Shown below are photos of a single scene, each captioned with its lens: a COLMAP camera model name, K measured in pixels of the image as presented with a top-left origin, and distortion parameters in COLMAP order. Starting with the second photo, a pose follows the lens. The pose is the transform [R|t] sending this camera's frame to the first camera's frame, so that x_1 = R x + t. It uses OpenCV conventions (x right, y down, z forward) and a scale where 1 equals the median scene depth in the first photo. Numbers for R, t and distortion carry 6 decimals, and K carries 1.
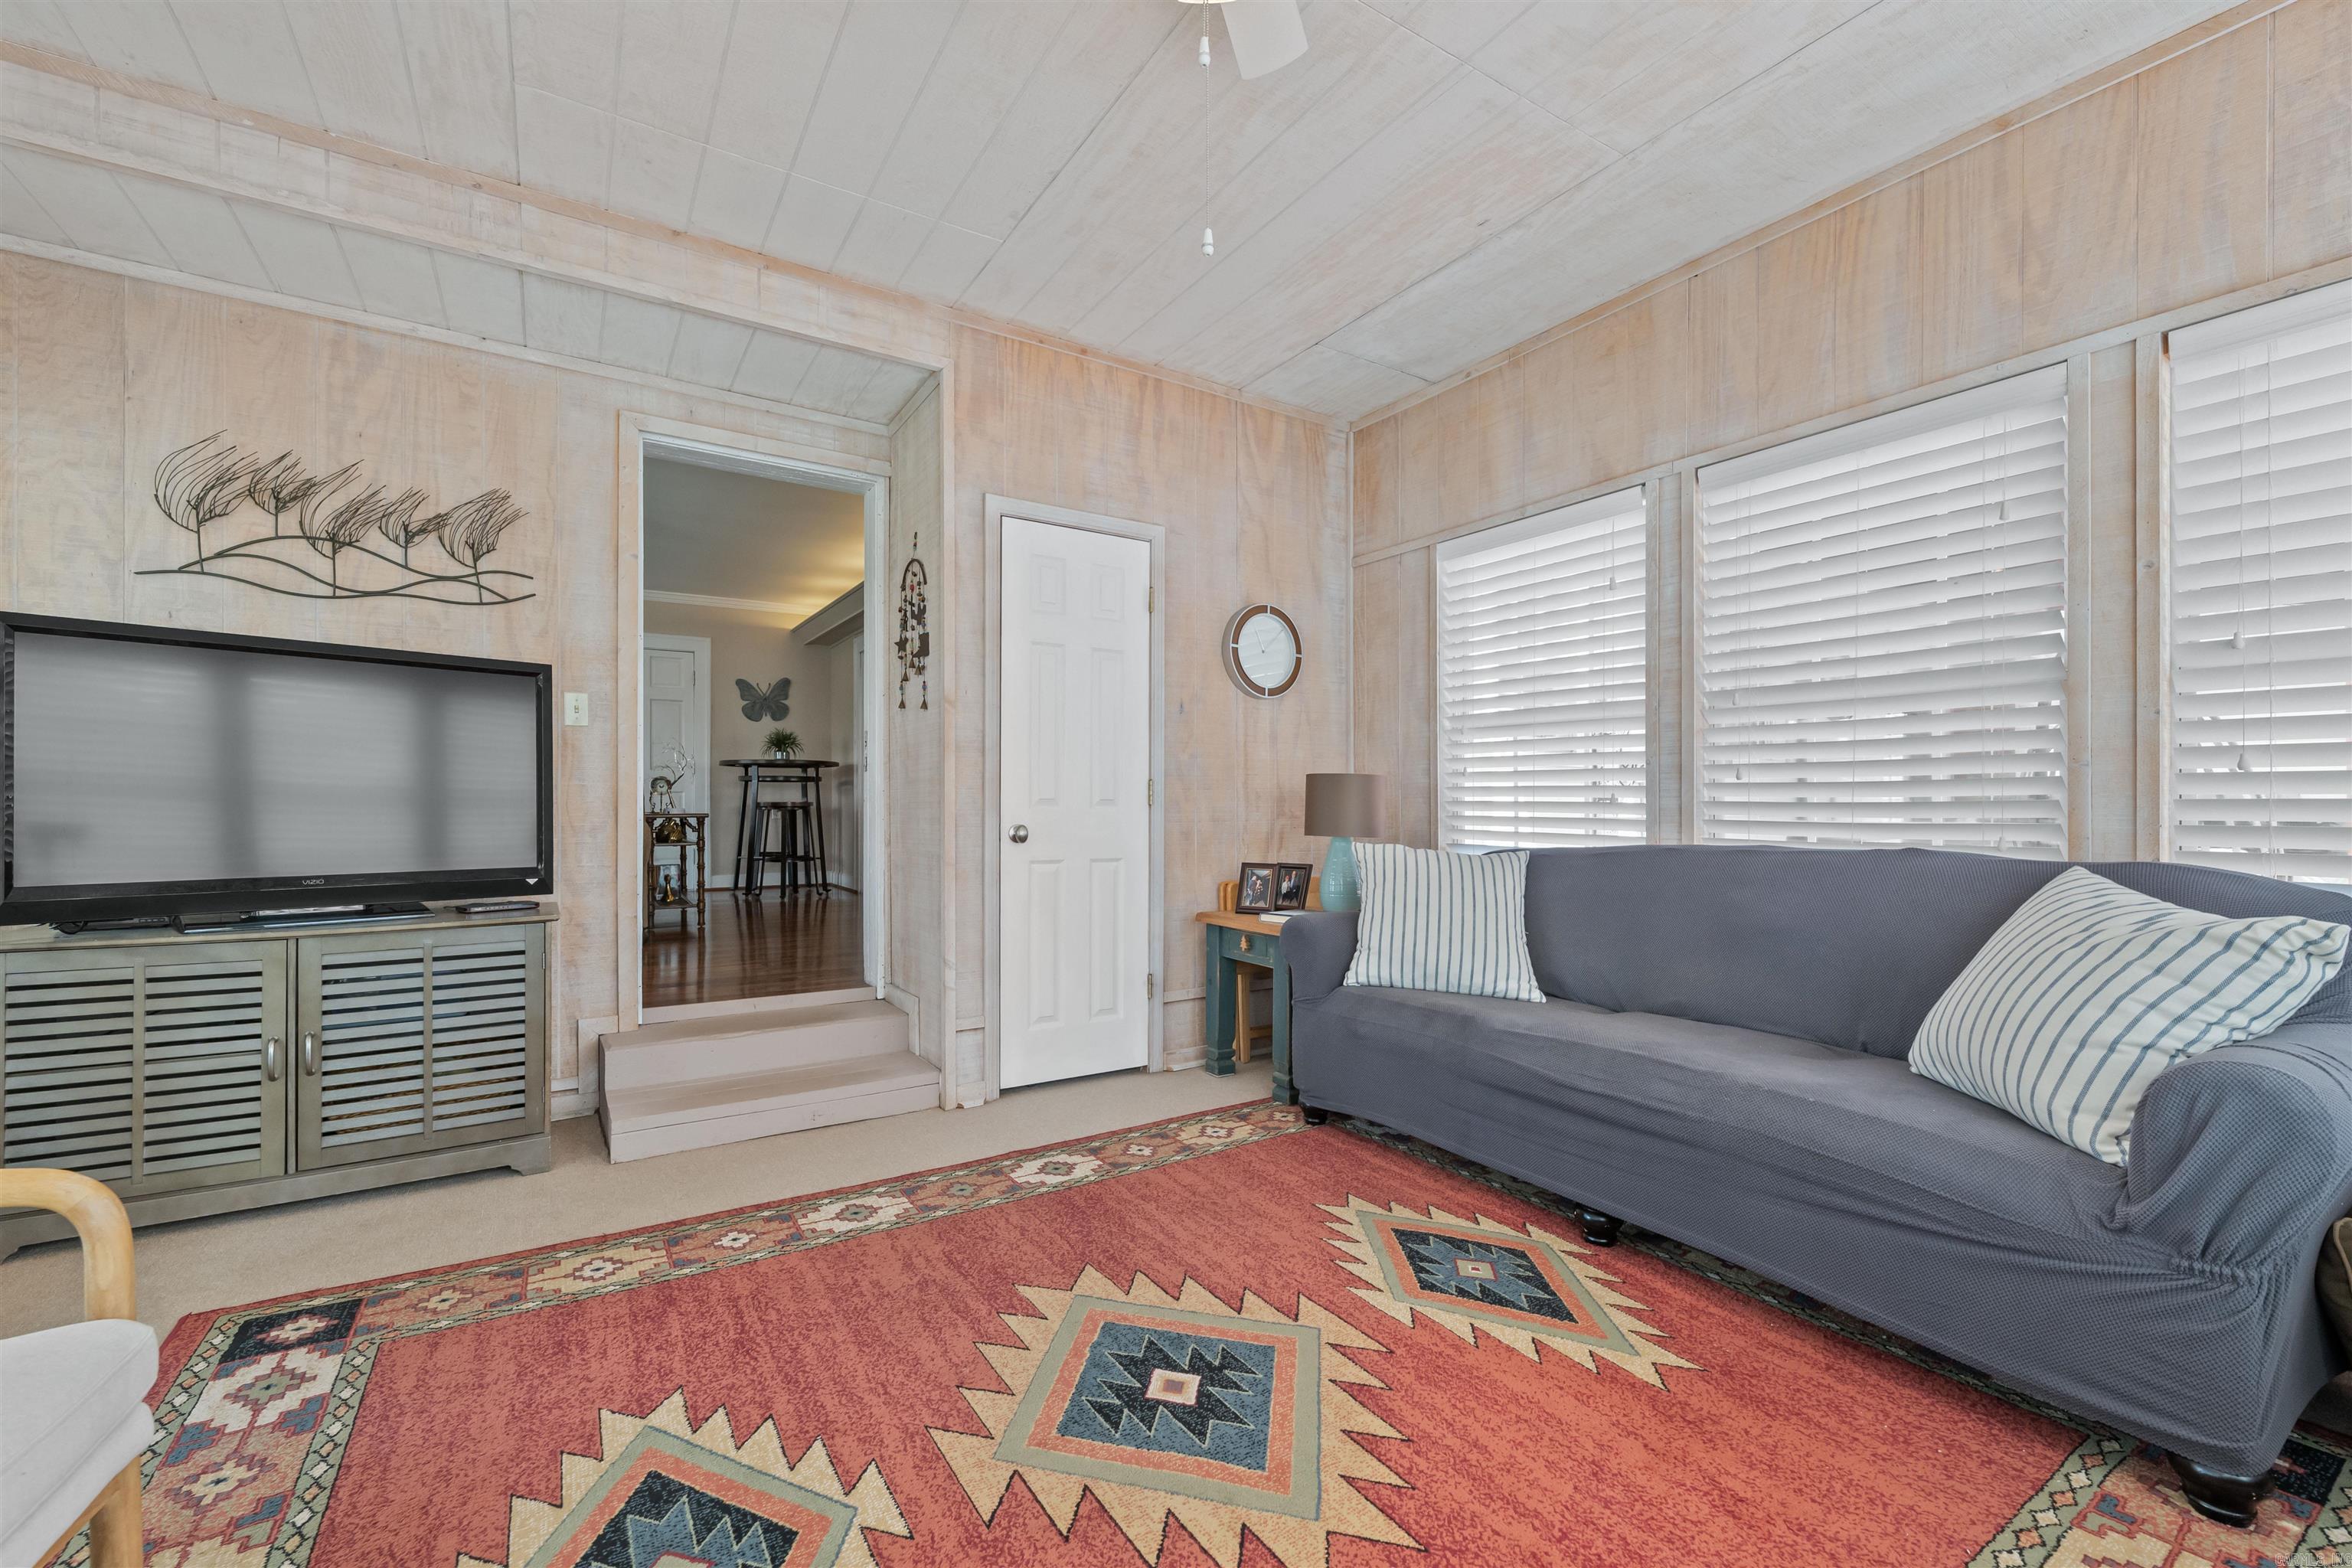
lens RADIAL K [[973.9, 0, 1175.1], [0, 973.9, 797.1], [0, 0, 1]] dist [-0.000217, -0.000364]
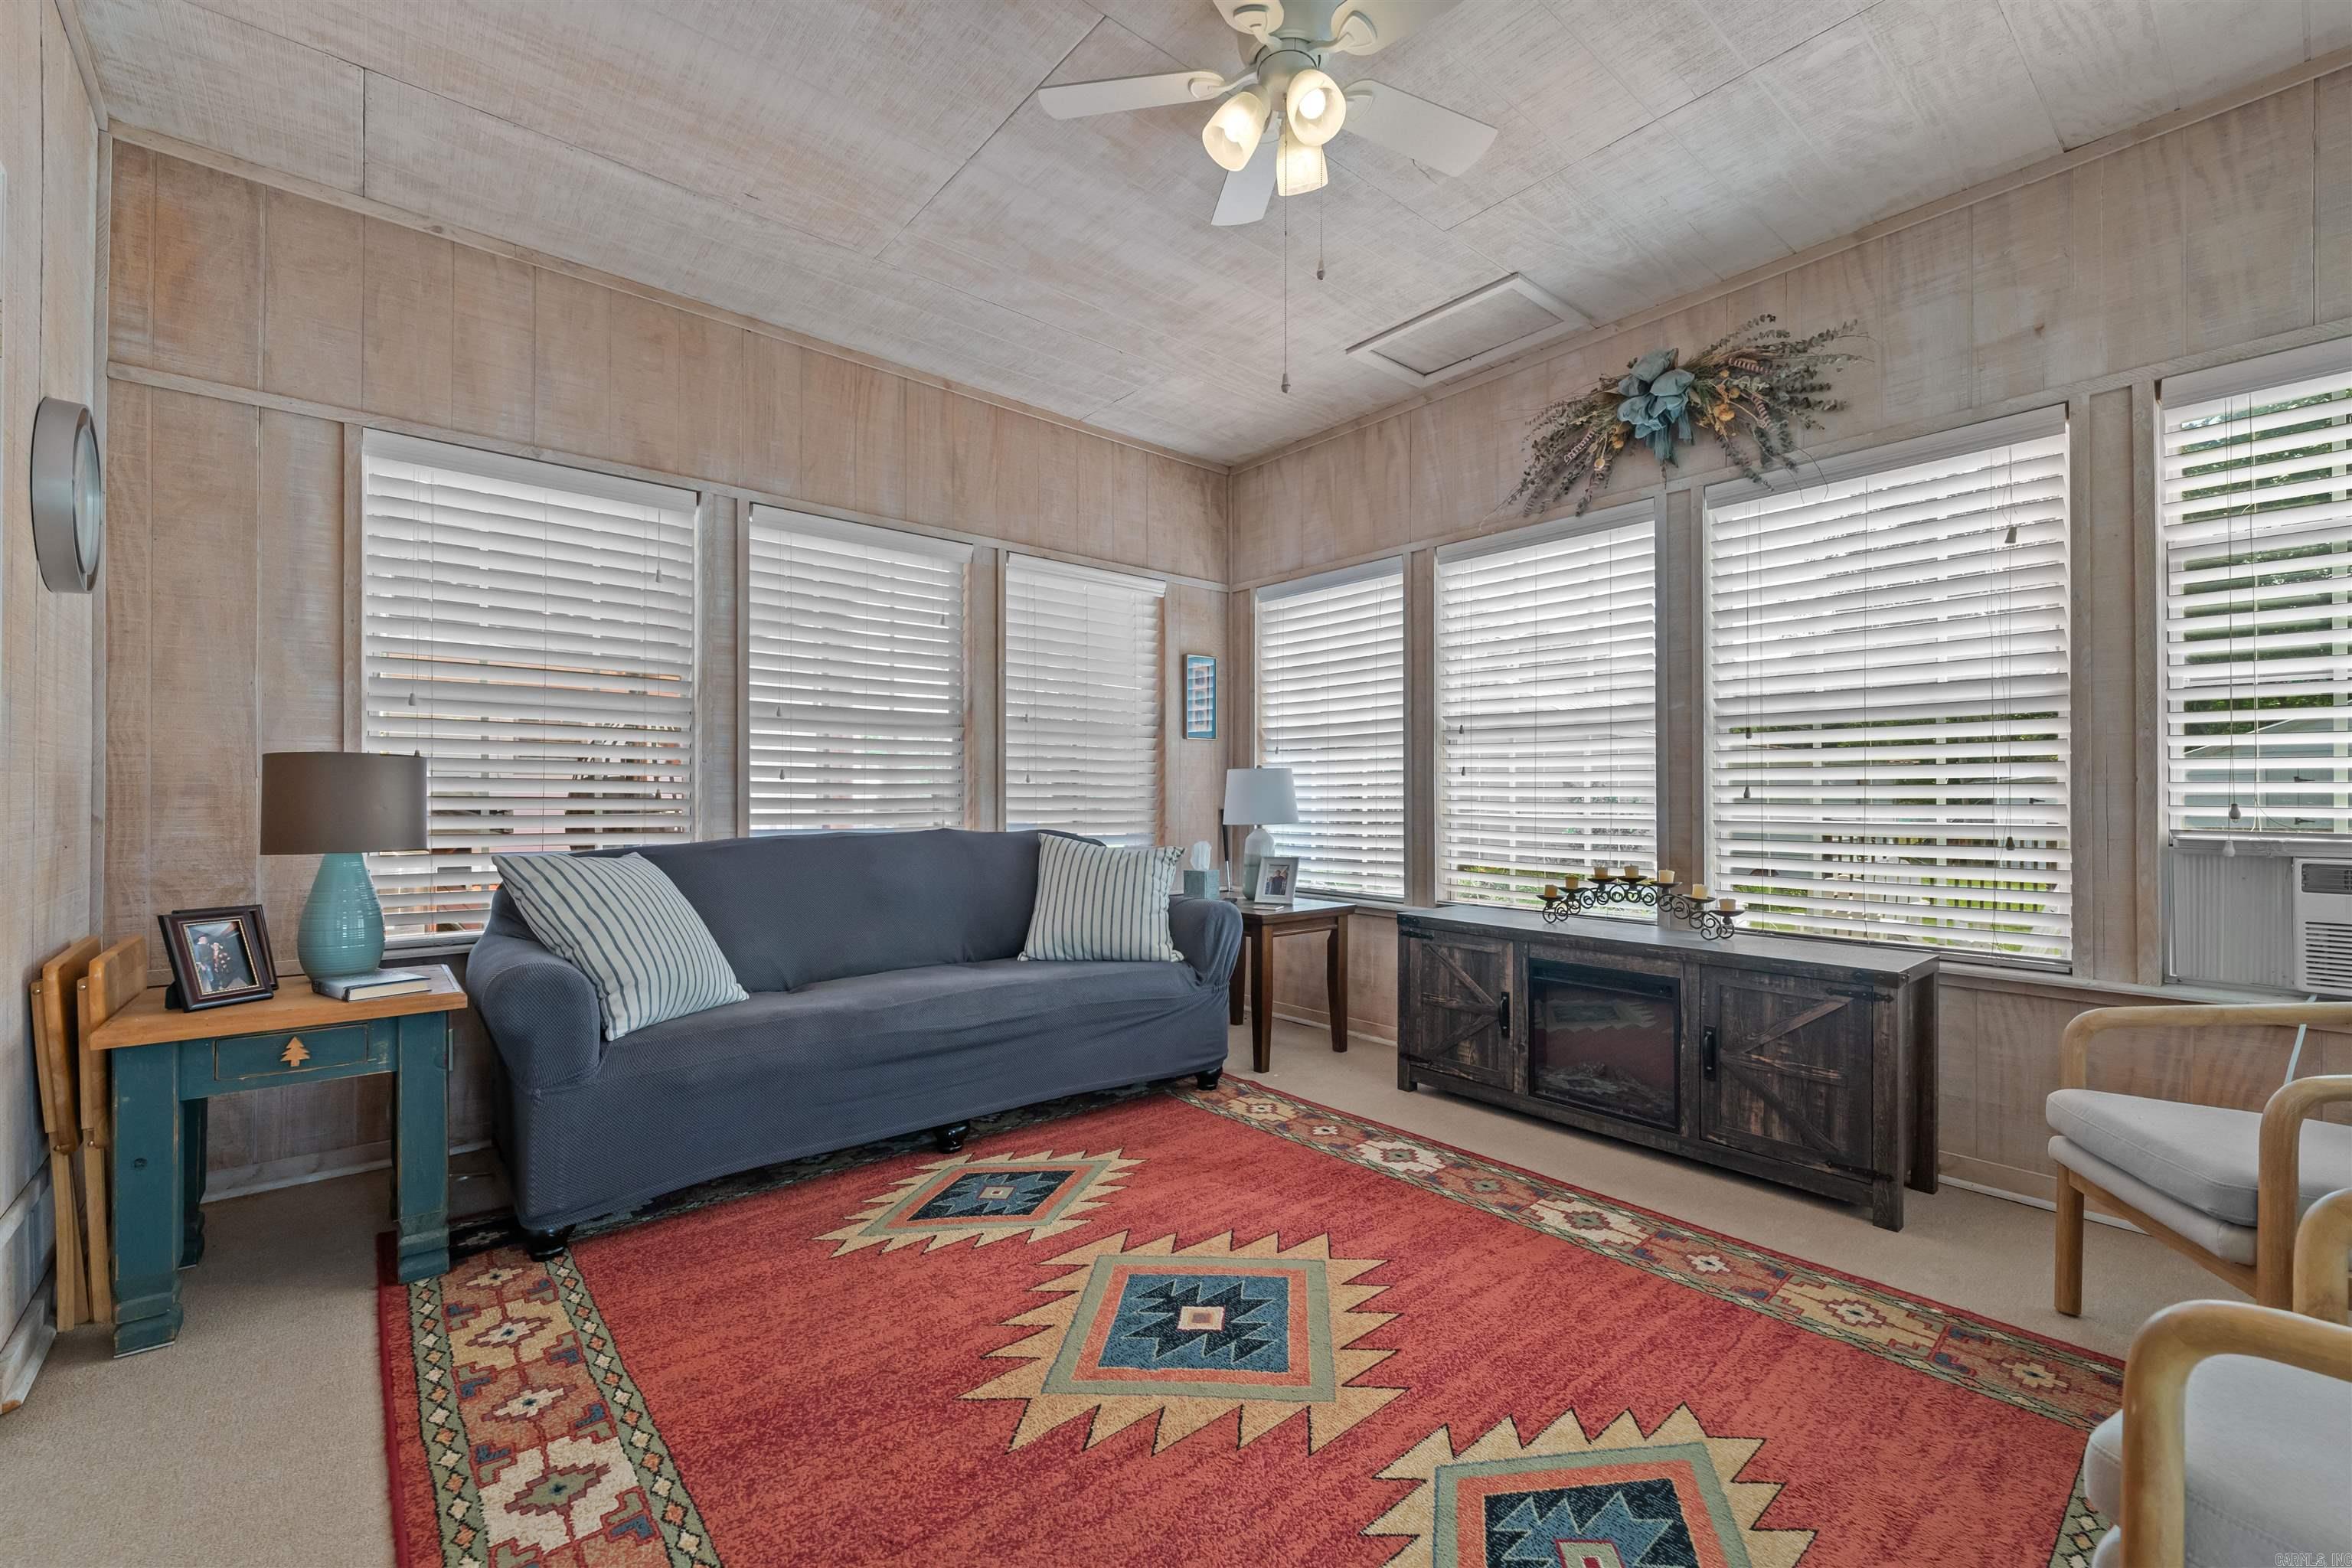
lens RADIAL K [[972.8, 0, 1155.9], [0, 972.8, 772.1], [0, 0, 1]] dist [-0.001075, -0.000739]
pose [[-0.130539, 0.024533, 0.991140, -0.860058], [-0.006591, 0.999650, -0.025612, 0.001433], [-0.991421, -0.009876, -0.130332, 0.919432]]
